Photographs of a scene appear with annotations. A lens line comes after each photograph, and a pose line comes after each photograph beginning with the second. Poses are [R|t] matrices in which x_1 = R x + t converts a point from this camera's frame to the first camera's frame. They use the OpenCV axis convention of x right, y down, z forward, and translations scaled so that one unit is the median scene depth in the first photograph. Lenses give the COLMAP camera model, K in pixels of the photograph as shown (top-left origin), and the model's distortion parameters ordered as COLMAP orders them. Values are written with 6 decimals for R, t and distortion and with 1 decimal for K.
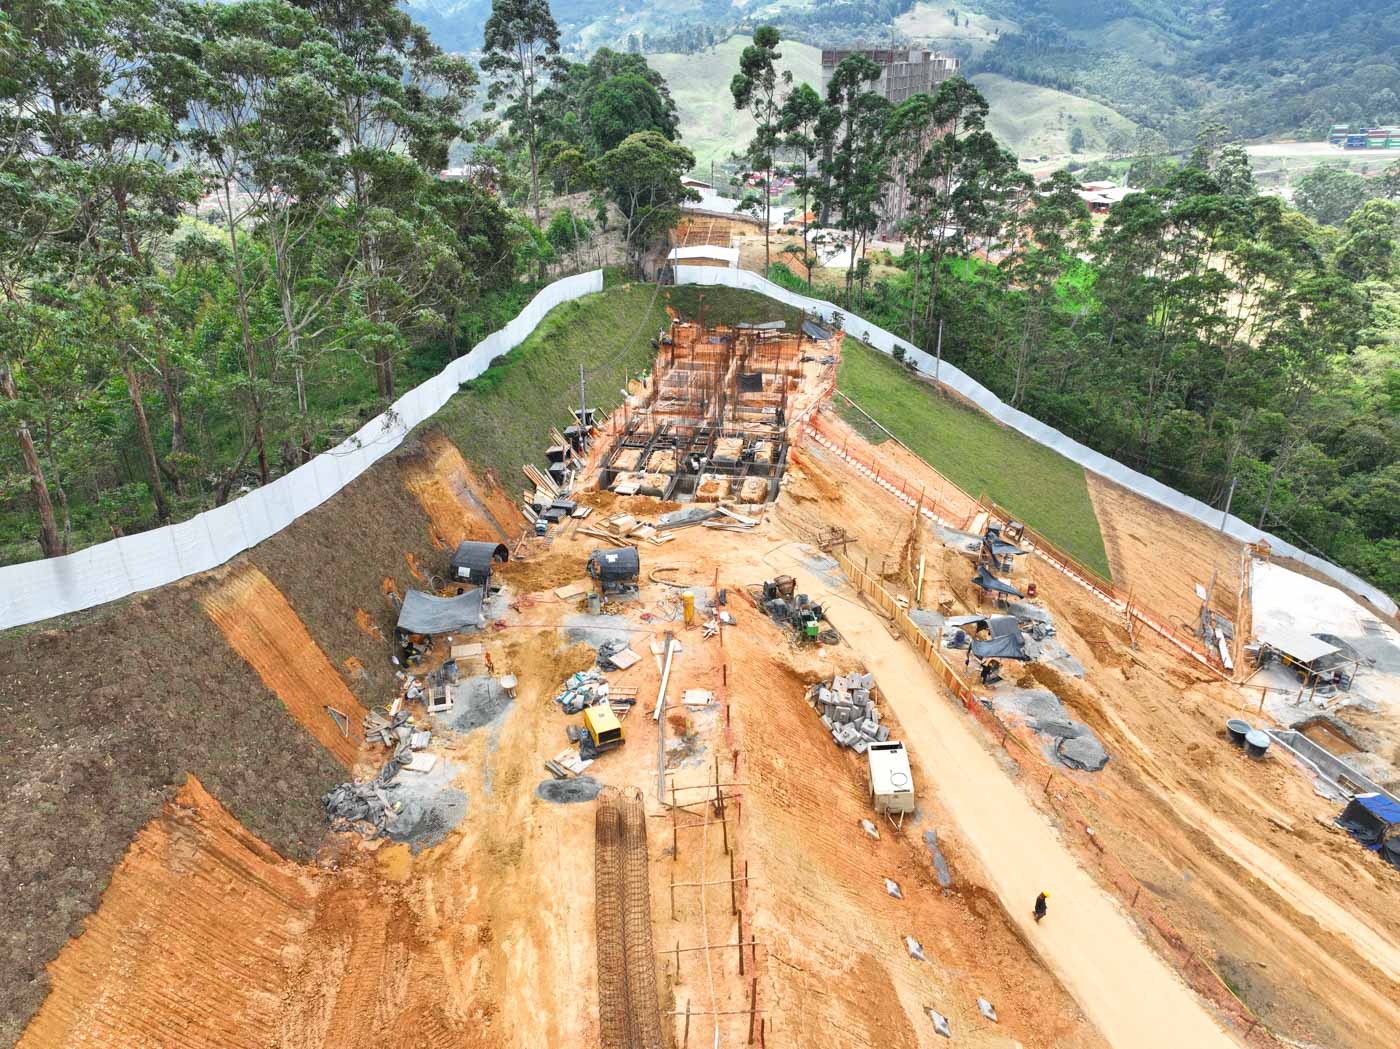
lens RADIAL K [[976.3, 0, 701.2], [0, 976.3, 523.5], [0, 0, 1]] dist [0.005550, 0.000510]
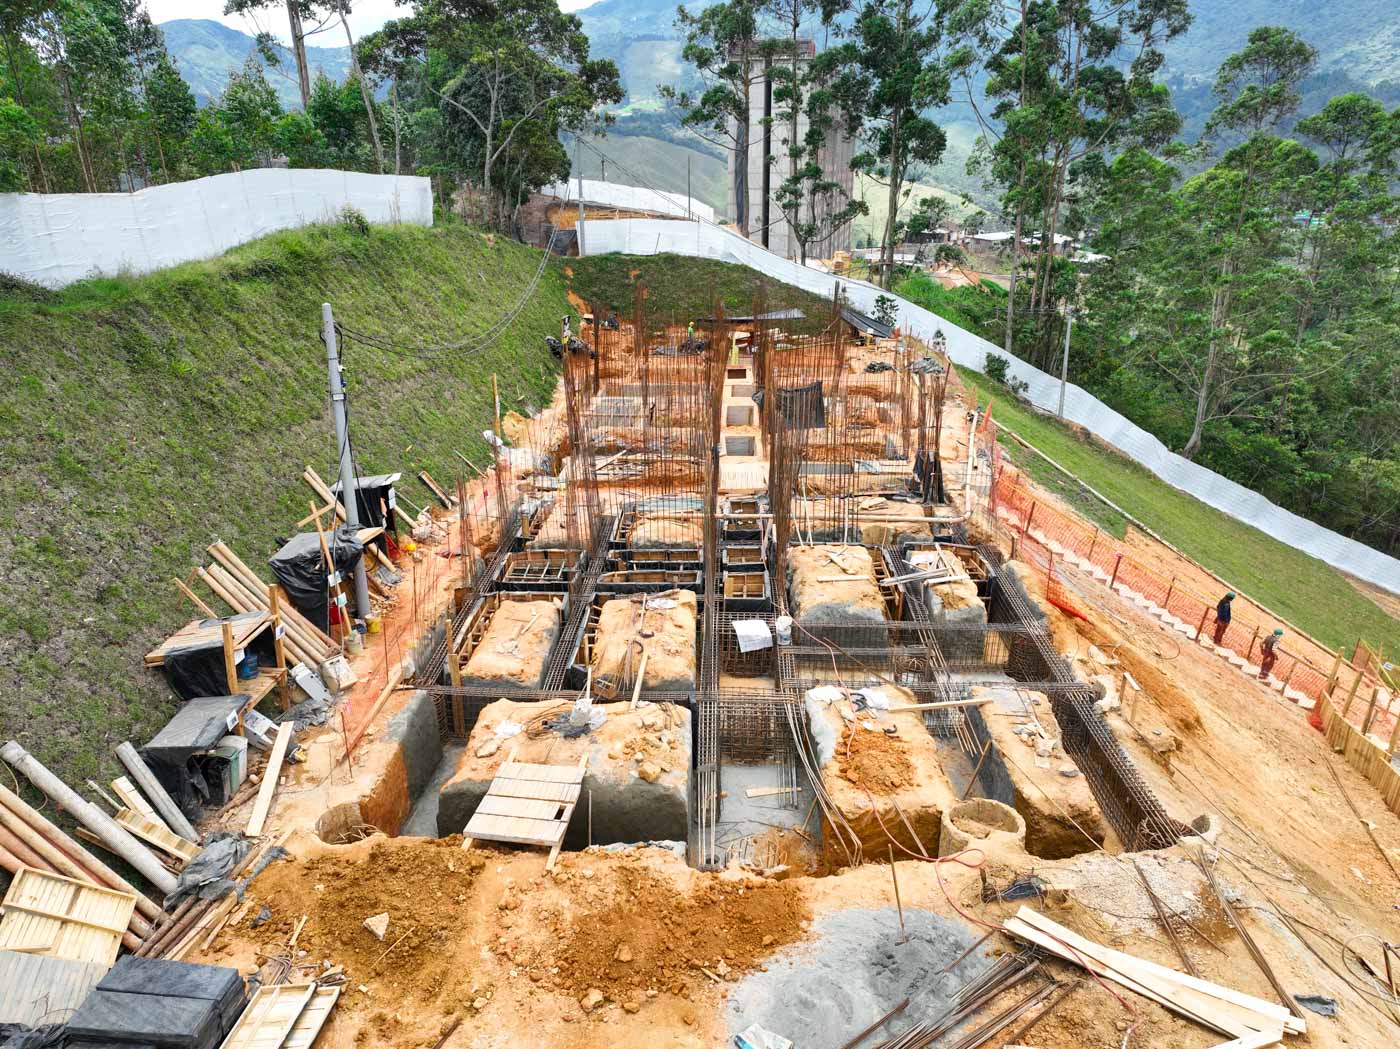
lens RADIAL K [[976.3, 0, 697.2], [0, 976.3, 524.4], [0, 0, 1]] dist [0.005550, 0.000510]
pose [[0.990619, -0.050123, 0.127130, -0.054857], [0.061946, 0.993939, -0.090822, -0.066812], [-0.121807, 0.097845, 0.987719, 0.678558]]
